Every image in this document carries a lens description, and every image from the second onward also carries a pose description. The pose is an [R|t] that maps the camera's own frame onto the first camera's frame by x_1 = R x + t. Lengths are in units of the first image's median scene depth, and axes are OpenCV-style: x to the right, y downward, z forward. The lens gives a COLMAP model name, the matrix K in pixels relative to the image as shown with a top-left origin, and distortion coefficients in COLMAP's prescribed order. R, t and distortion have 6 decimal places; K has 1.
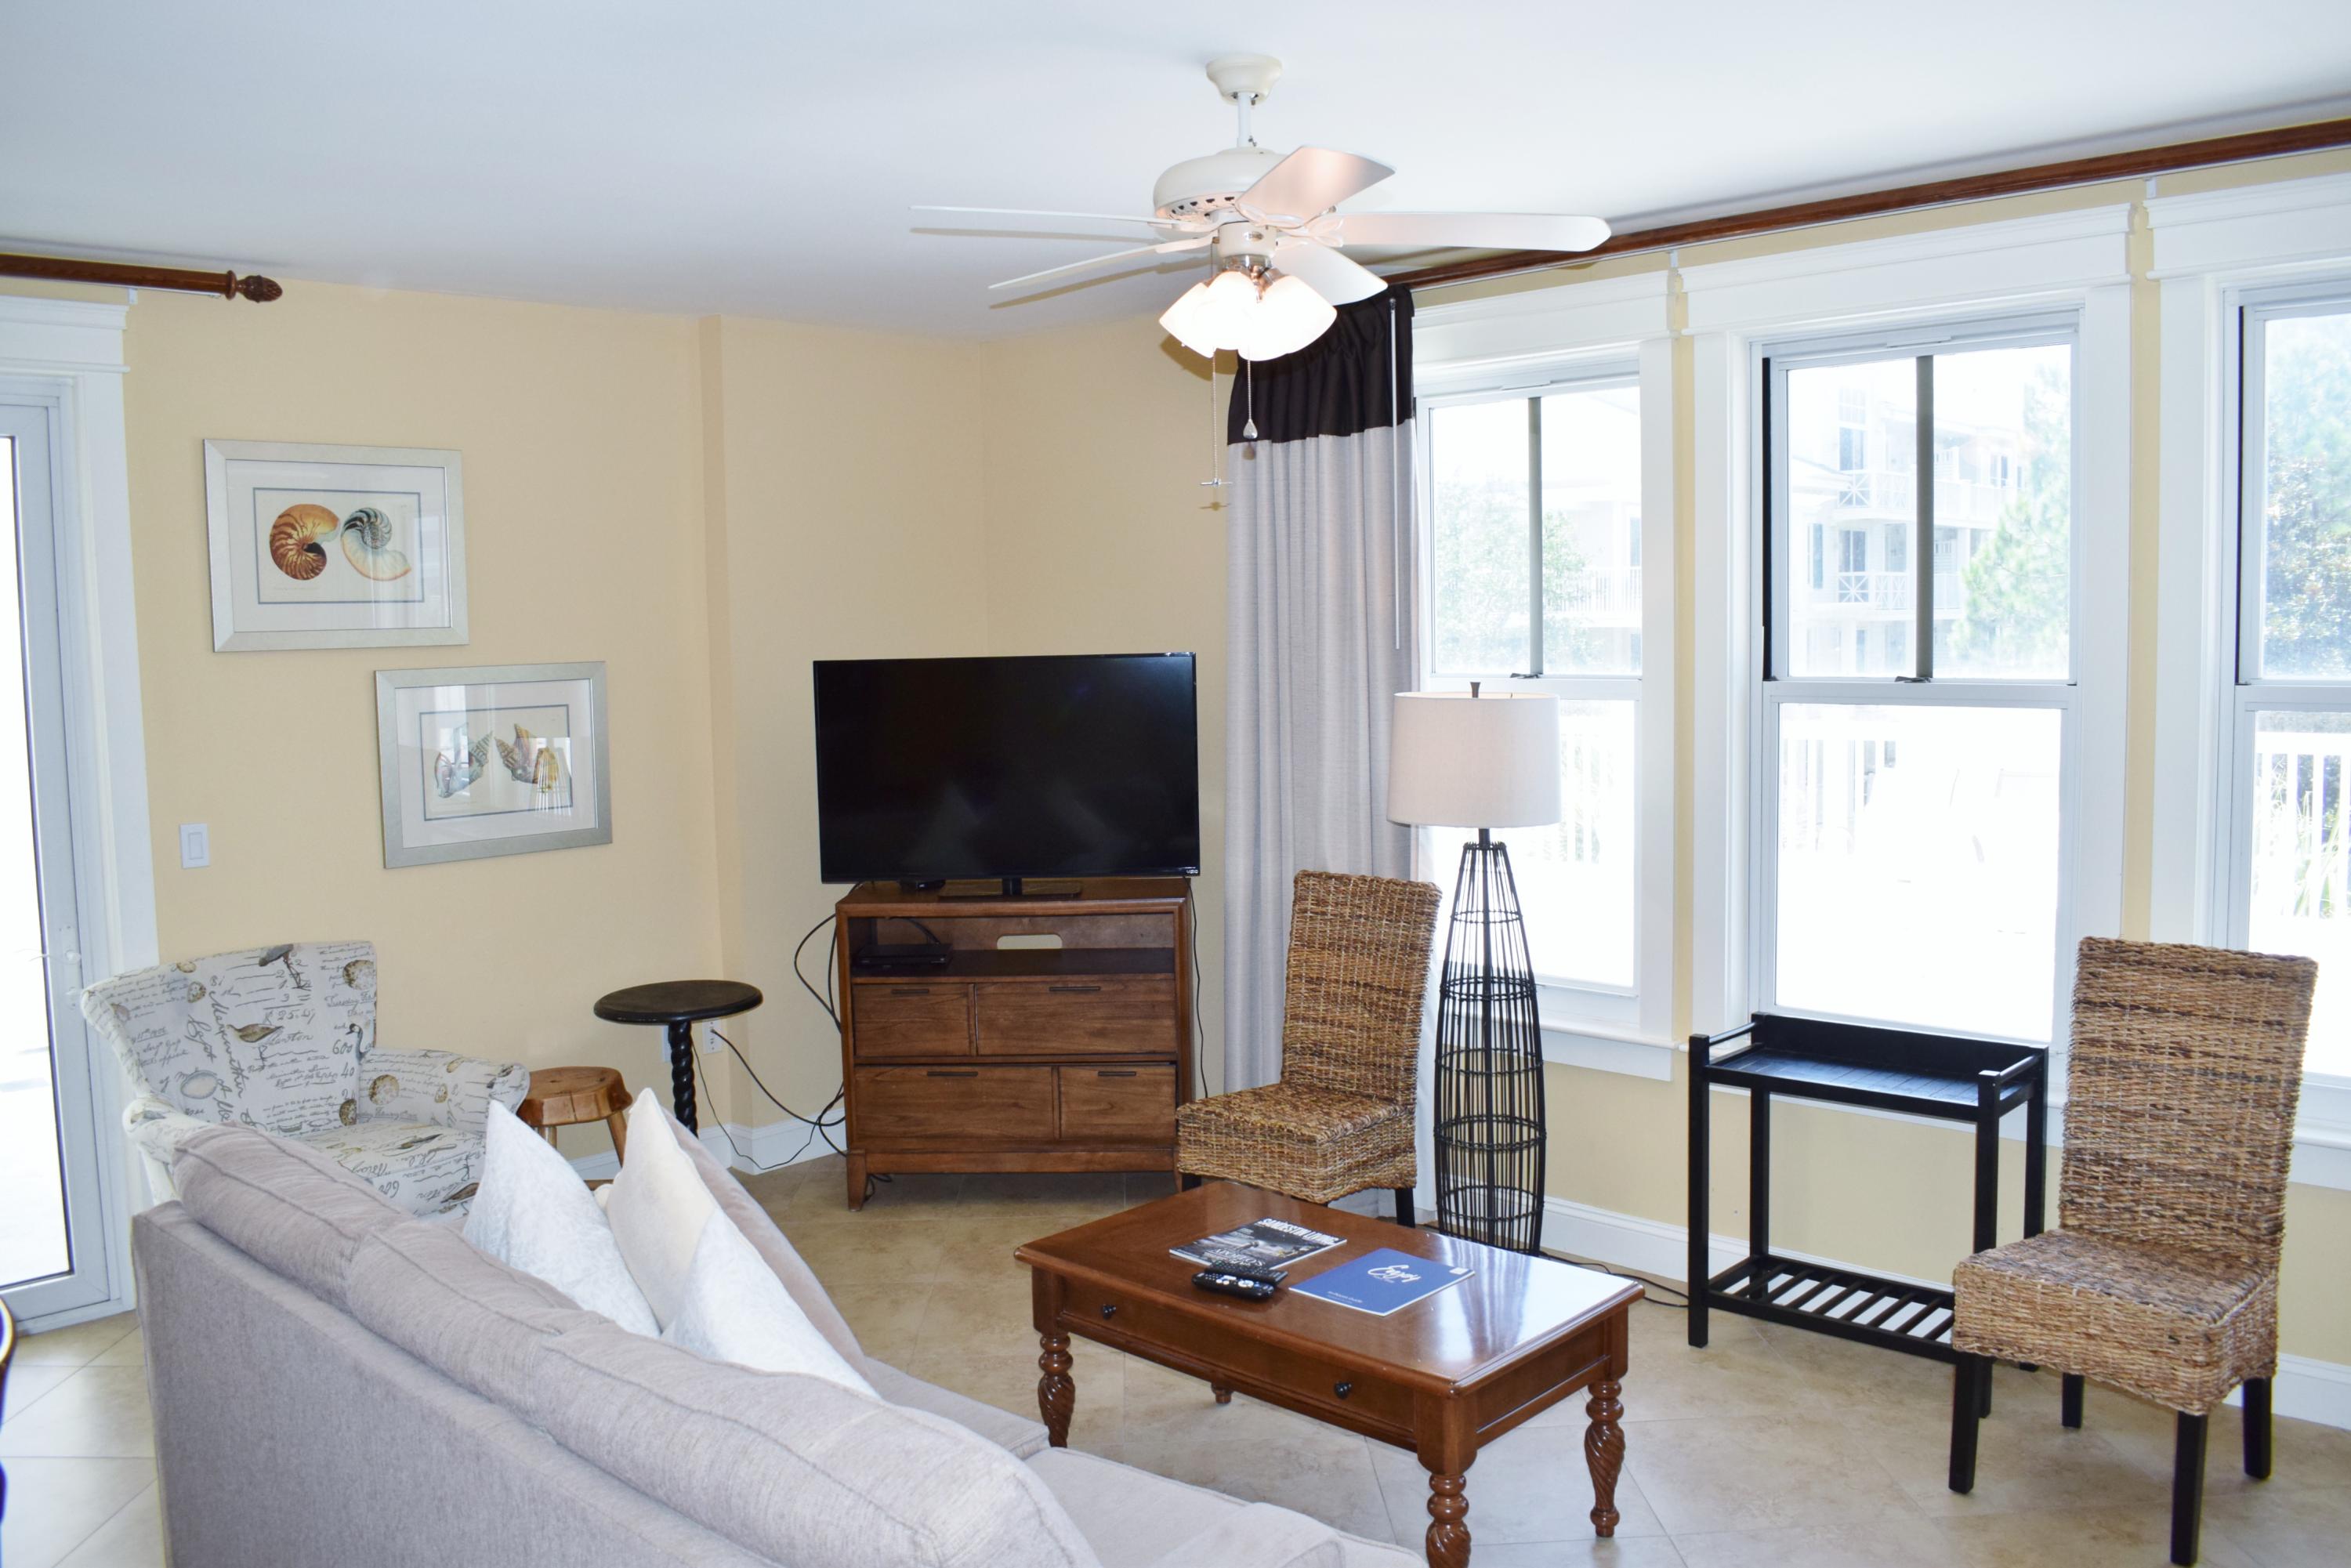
lens RADIAL K [[1833.4, 0, 1179.4], [0, 1833.4, 779.5], [0, 0, 1]] dist [-0.098868, 0.017207]
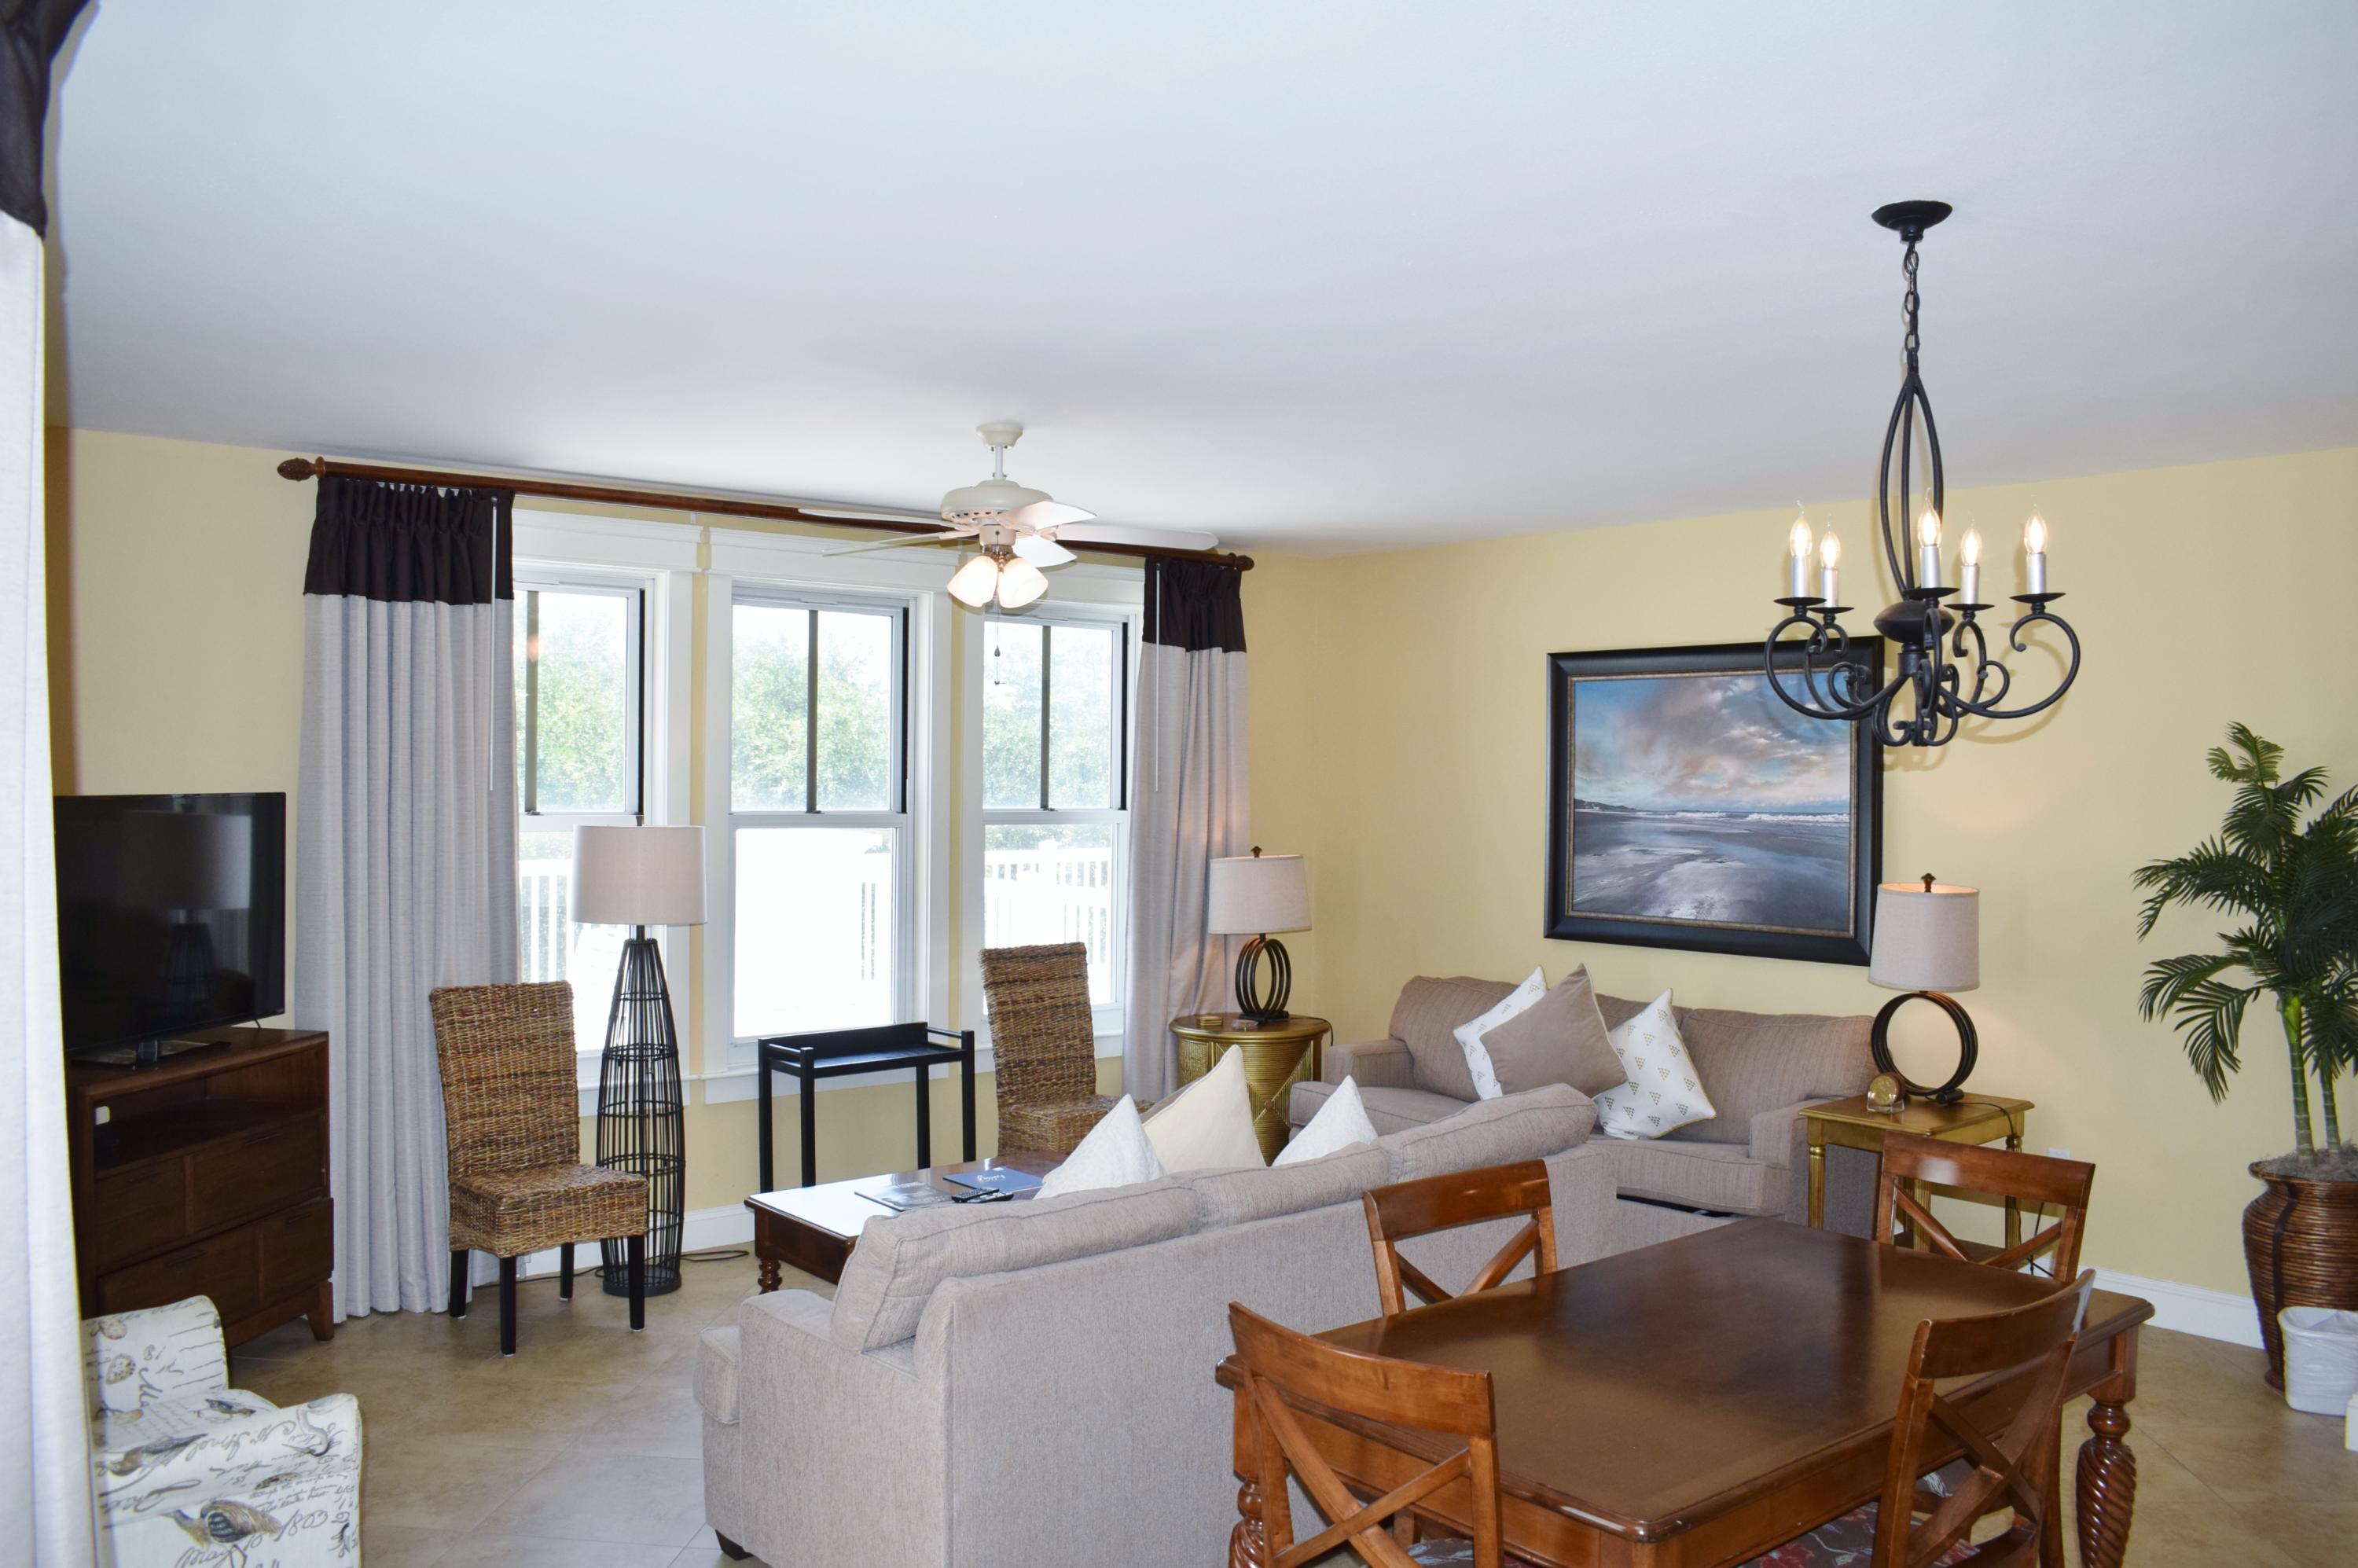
lens RADIAL K [[1838.9, 0, 1182.9], [0, 1838.9, 779.5], [0, 0, 1]] dist [-0.098868, 0.017207]
pose [[0.114352, 0.017470, 0.993287, -1.077499], [0.072127, 0.997061, -0.025840, -0.017273], [-0.990819, 0.074597, 0.112756, 0.461313]]
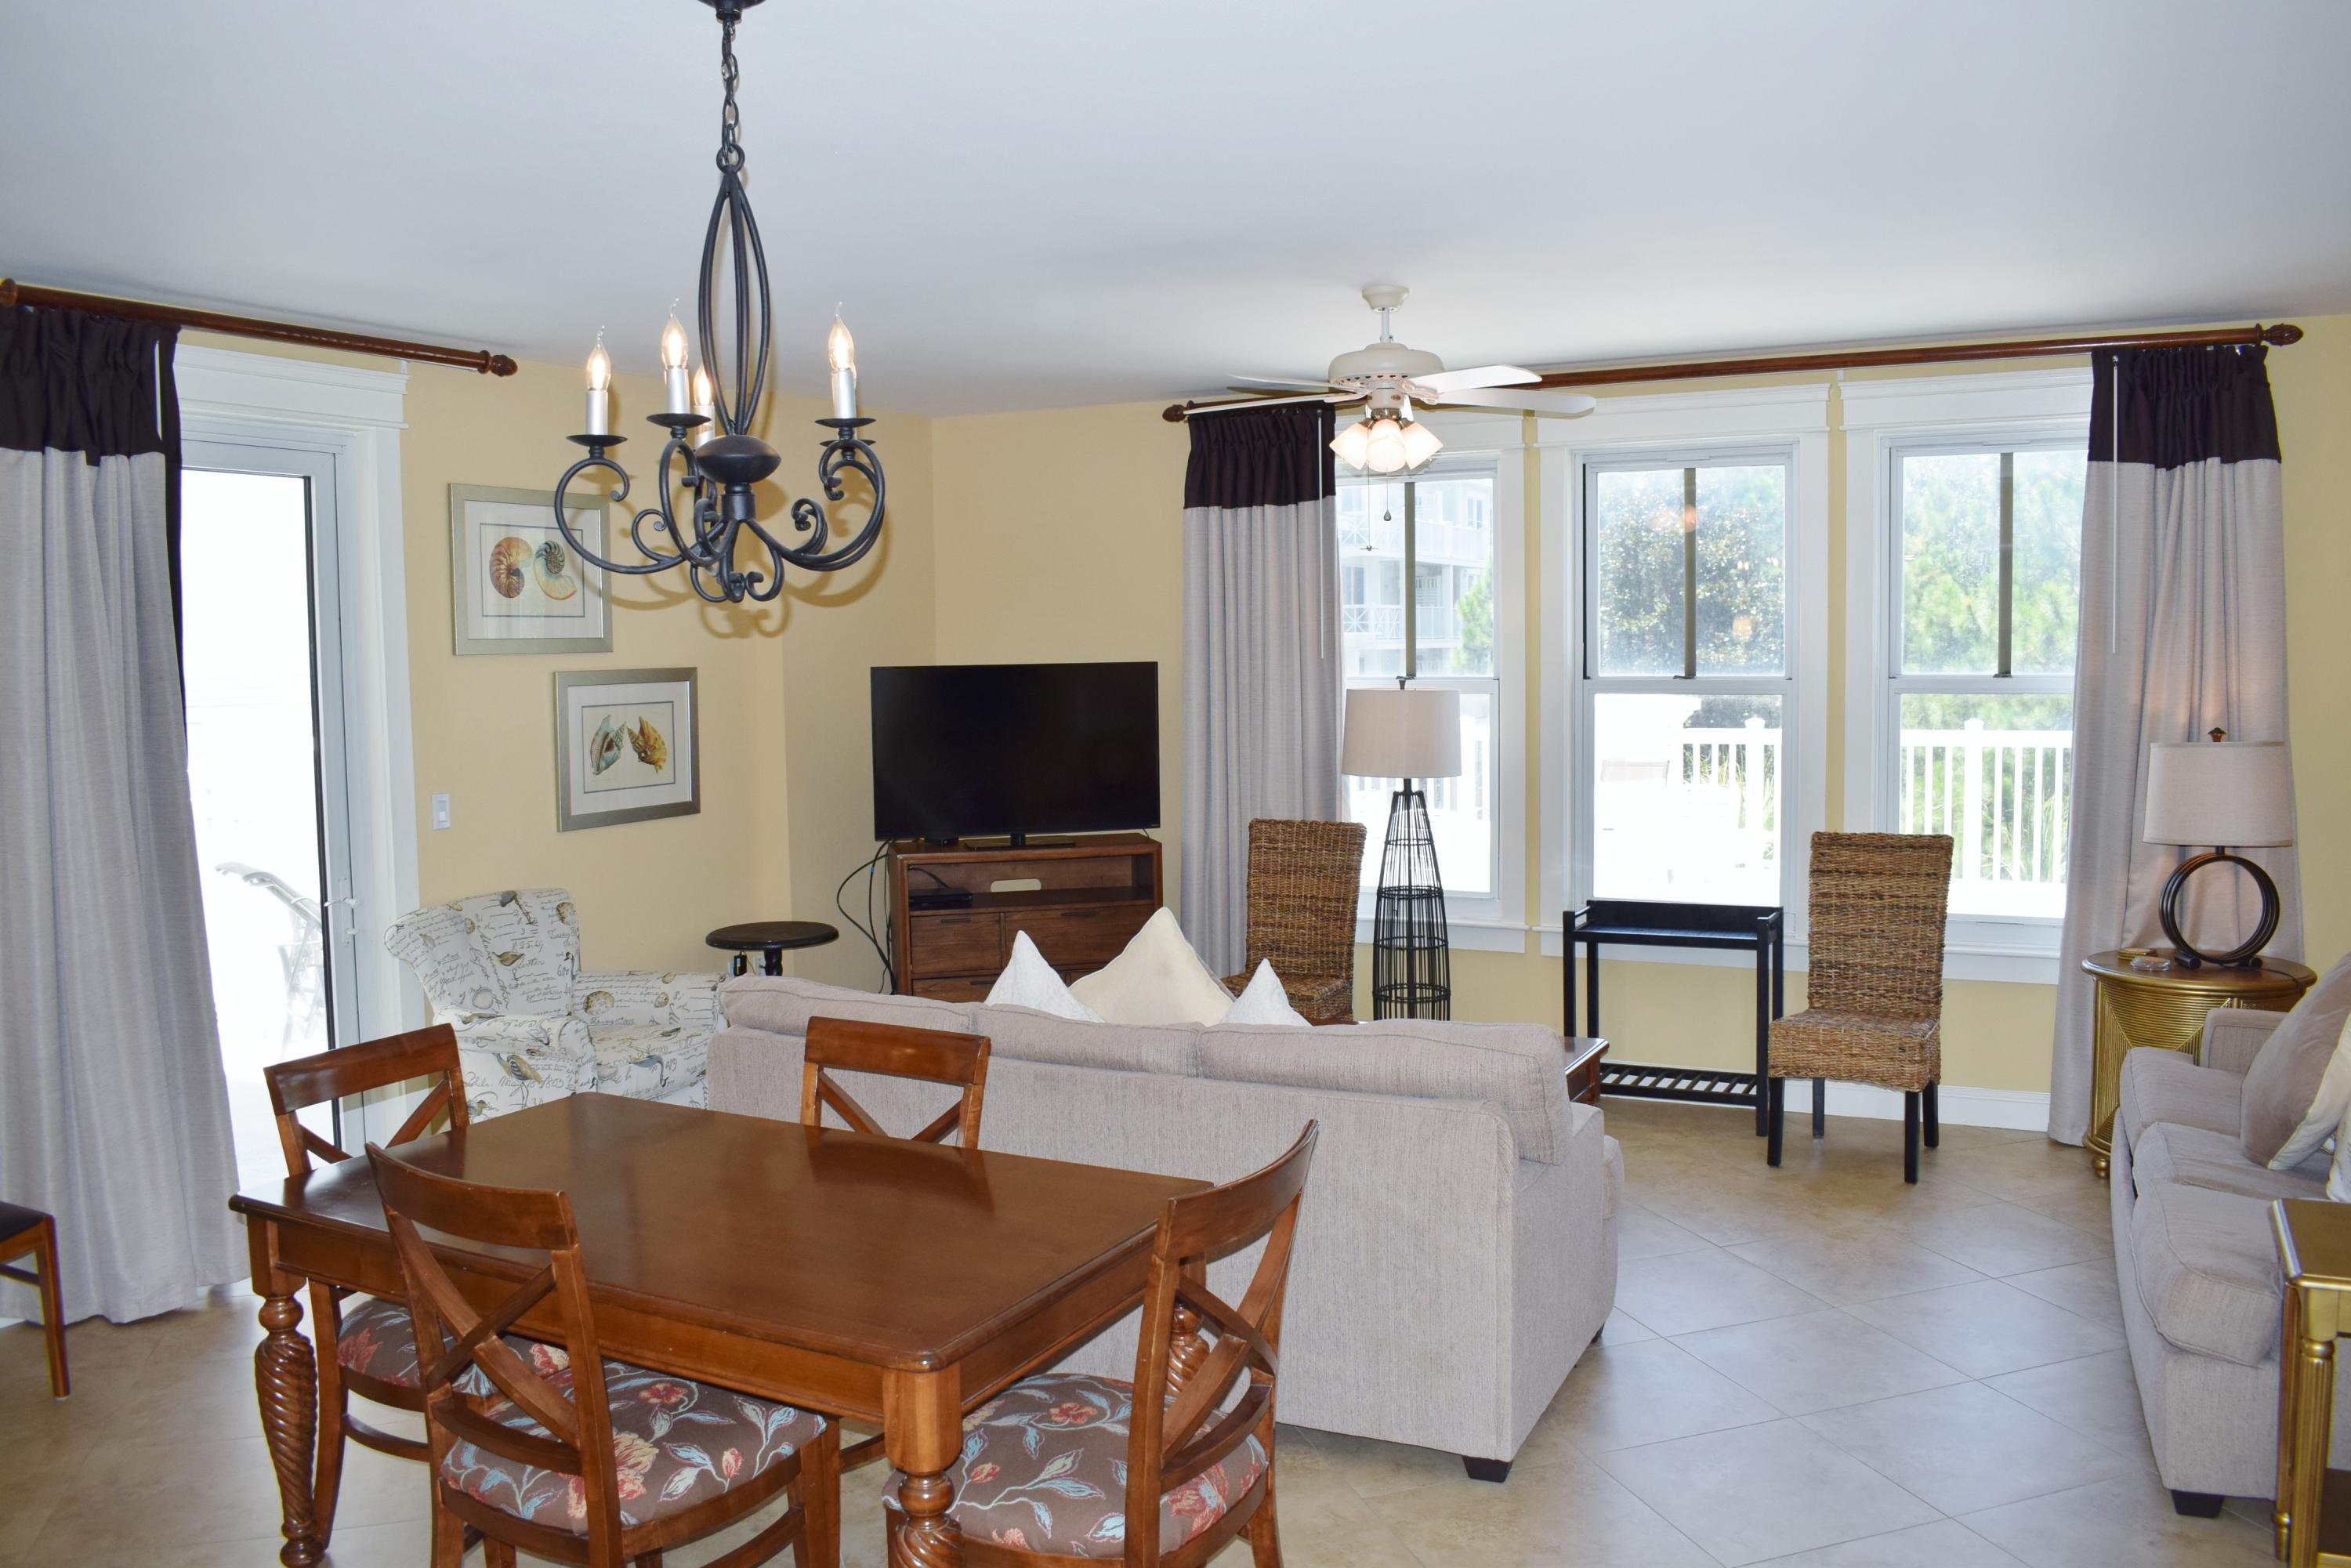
lens RADIAL K [[1833.4, 0, 1179.4], [0, 1833.4, 779.5], [0, 0, 1]] dist [-0.098868, 0.017207]
pose [[0.960385, -0.014178, 0.278315, -0.410937], [0.018646, 0.999736, -0.013412, 0.041548], [-0.278051, 0.018070, 0.960396, -0.344712]]
